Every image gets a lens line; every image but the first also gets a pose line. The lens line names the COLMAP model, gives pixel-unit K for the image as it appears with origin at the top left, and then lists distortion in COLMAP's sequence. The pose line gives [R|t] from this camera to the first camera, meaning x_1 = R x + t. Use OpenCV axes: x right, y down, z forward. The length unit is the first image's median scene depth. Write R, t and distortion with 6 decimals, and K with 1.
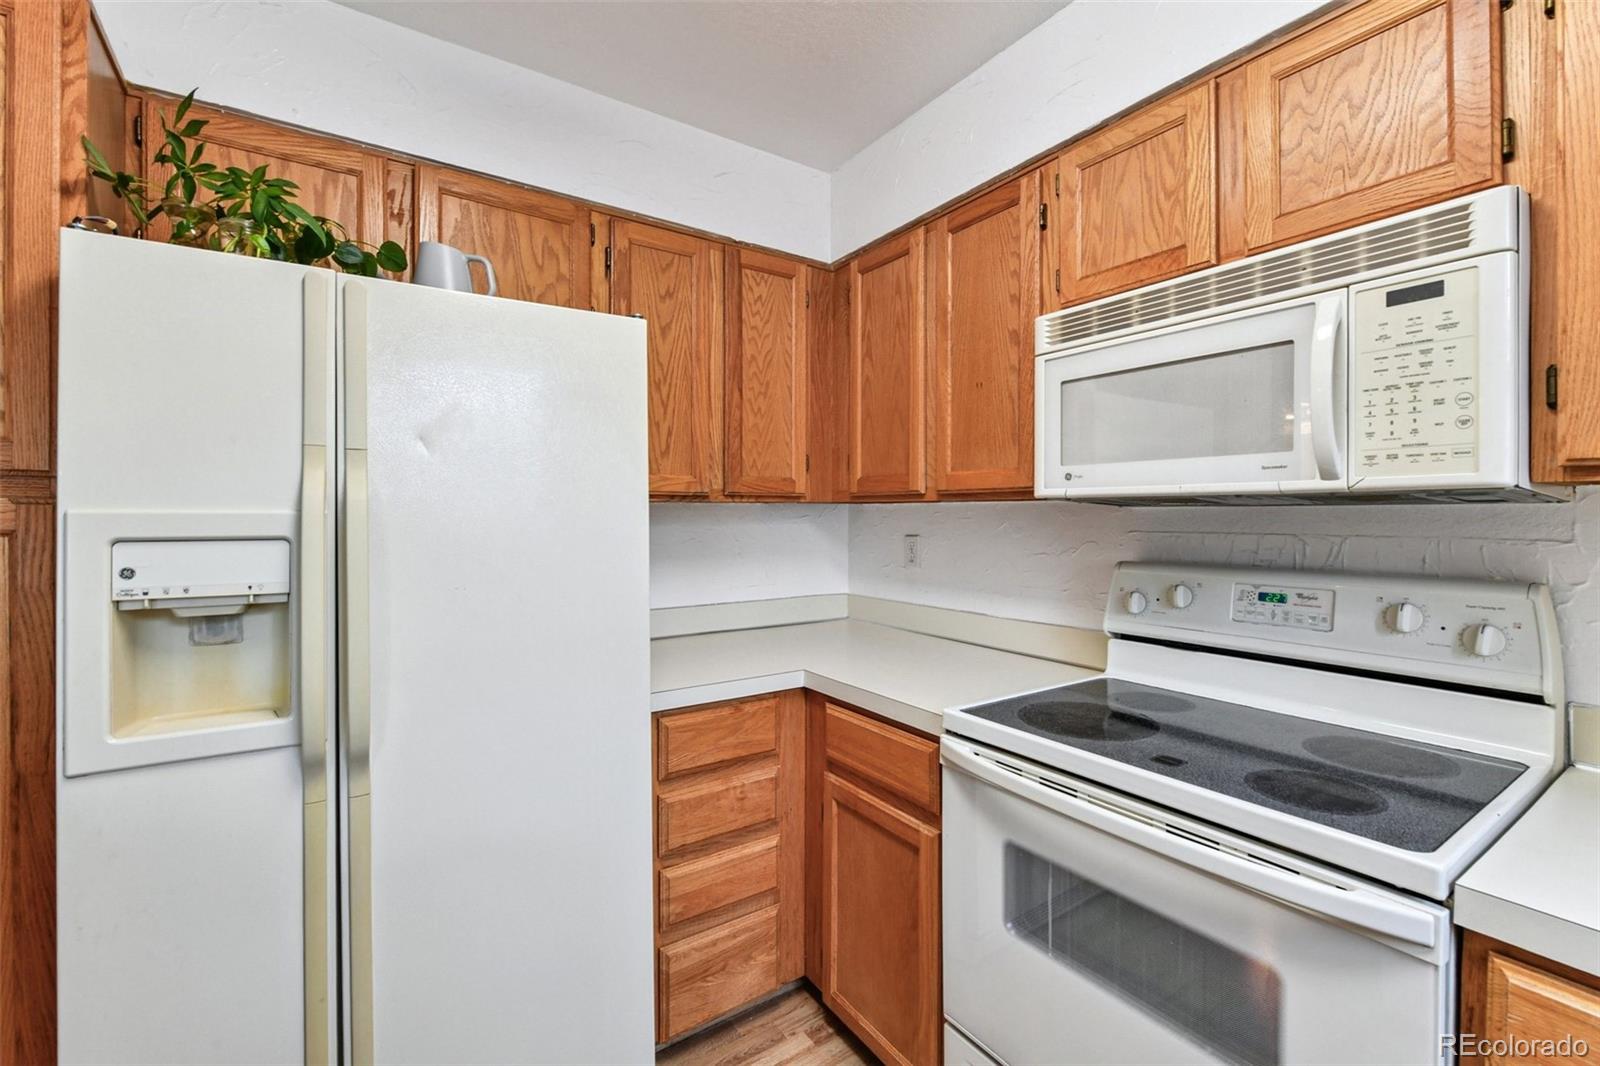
lens RADIAL K [[686.9, 0, 803.3], [0, 686.9, 515.8], [0, 0, 1]] dist [0.001051, 0.000192]
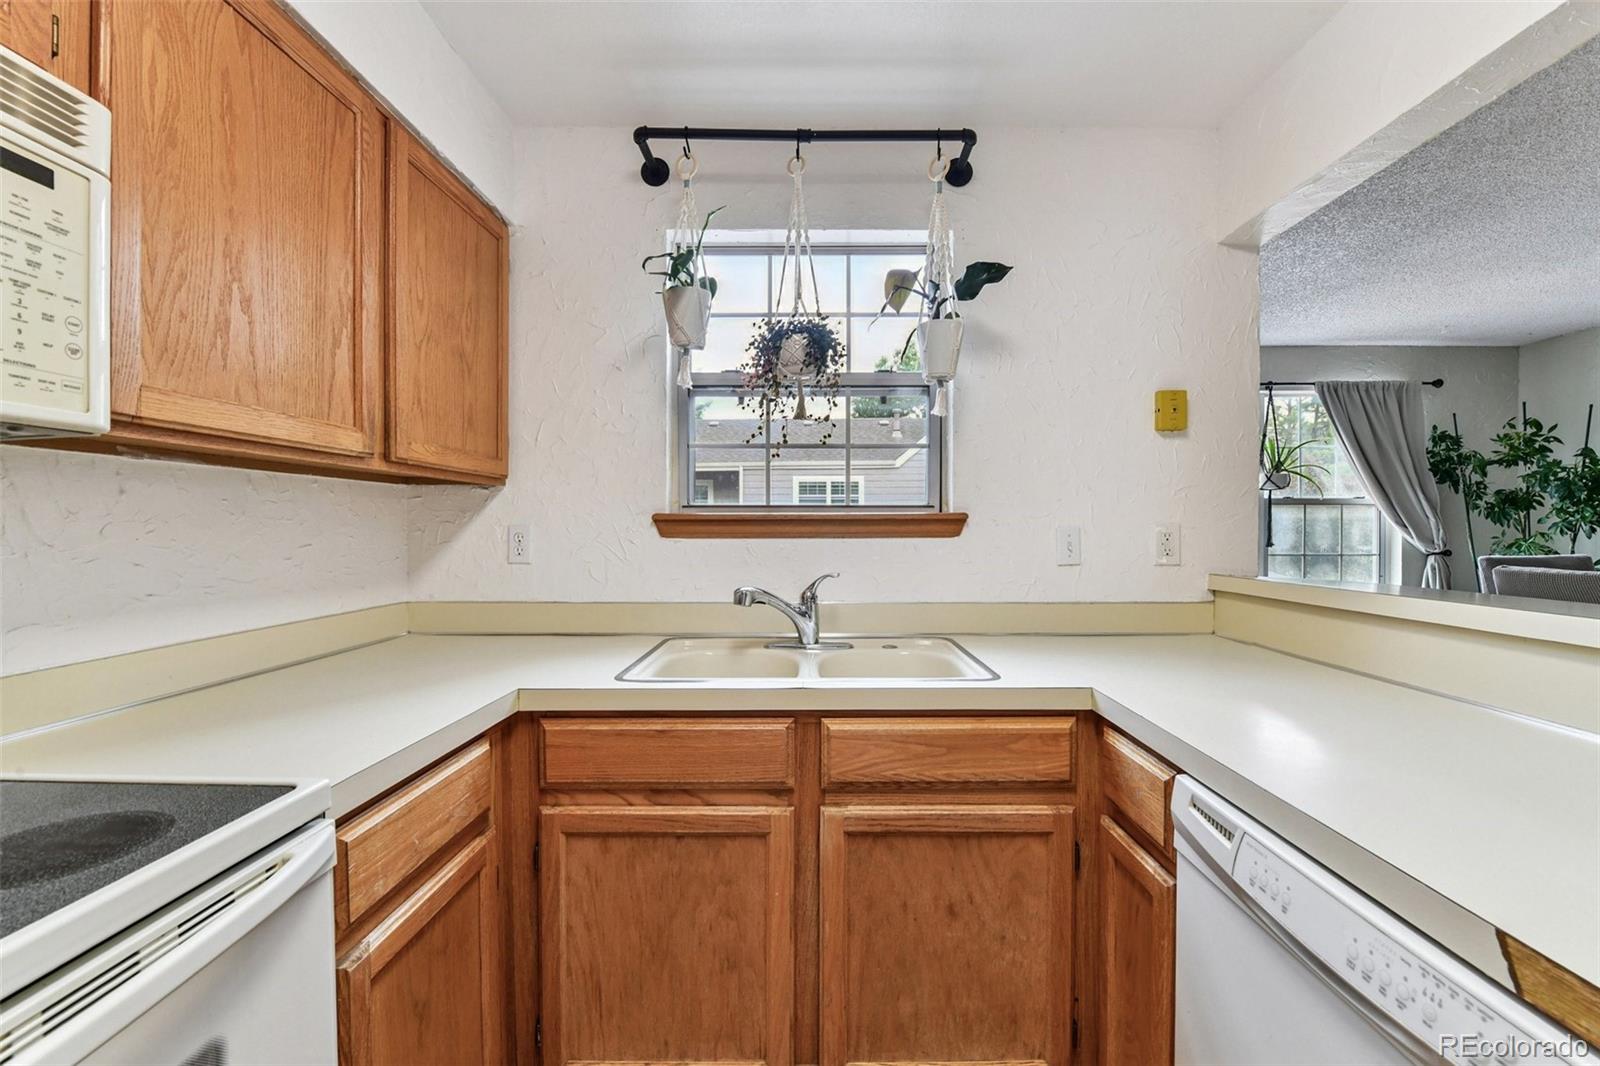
lens RADIAL K [[649.1, 0, 800.0], [0, 649.1, 533.0], [0, 0, 1]] dist [-0.010483, -0.000299]
pose [[-0.822127, -0.006765, 0.569264, -0.162747], [-0.001472, 0.999951, 0.009757, 0.055393], [-0.569302, 0.007183, -0.822097, 0.783784]]
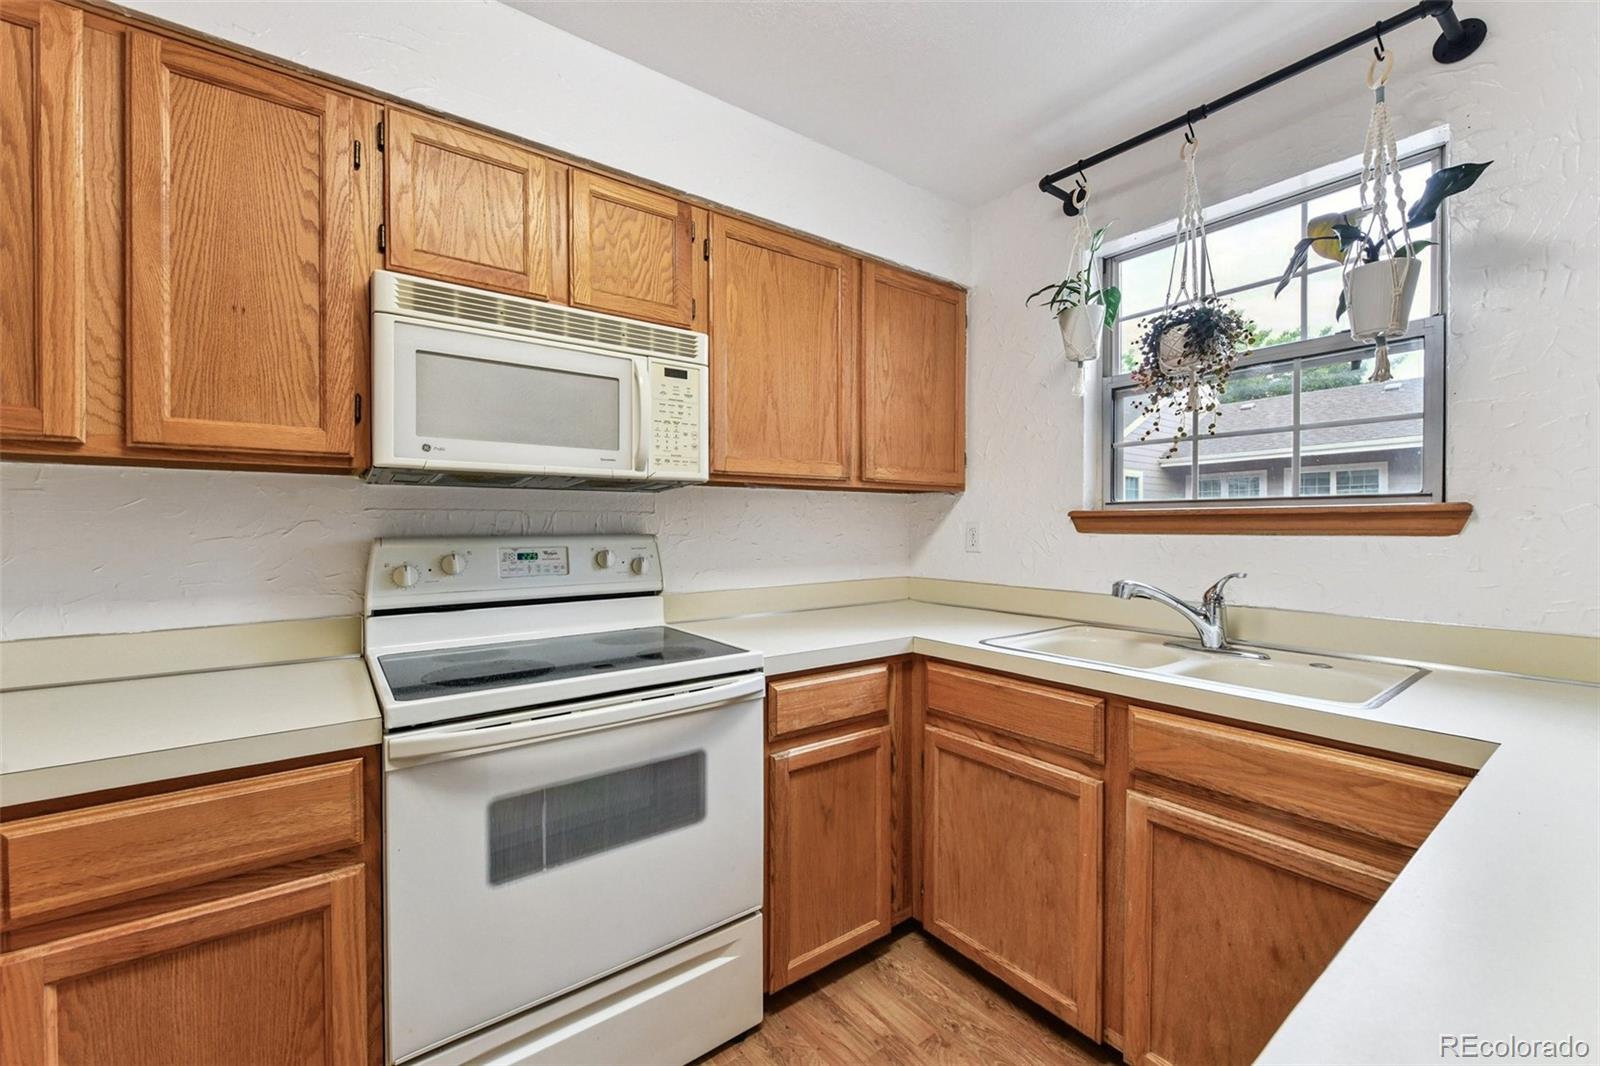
lens RADIAL K [[645.8, 0, 806.7], [0, 645.8, 527.5], [0, 0, 1]] dist [0.006116, -0.004781]
pose [[-0.047493, -0.005243, 0.998858, -0.617434], [0.001022, 0.999985, 0.005297, 0.058108], [-0.998871, 0.001273, -0.047487, 0.527201]]
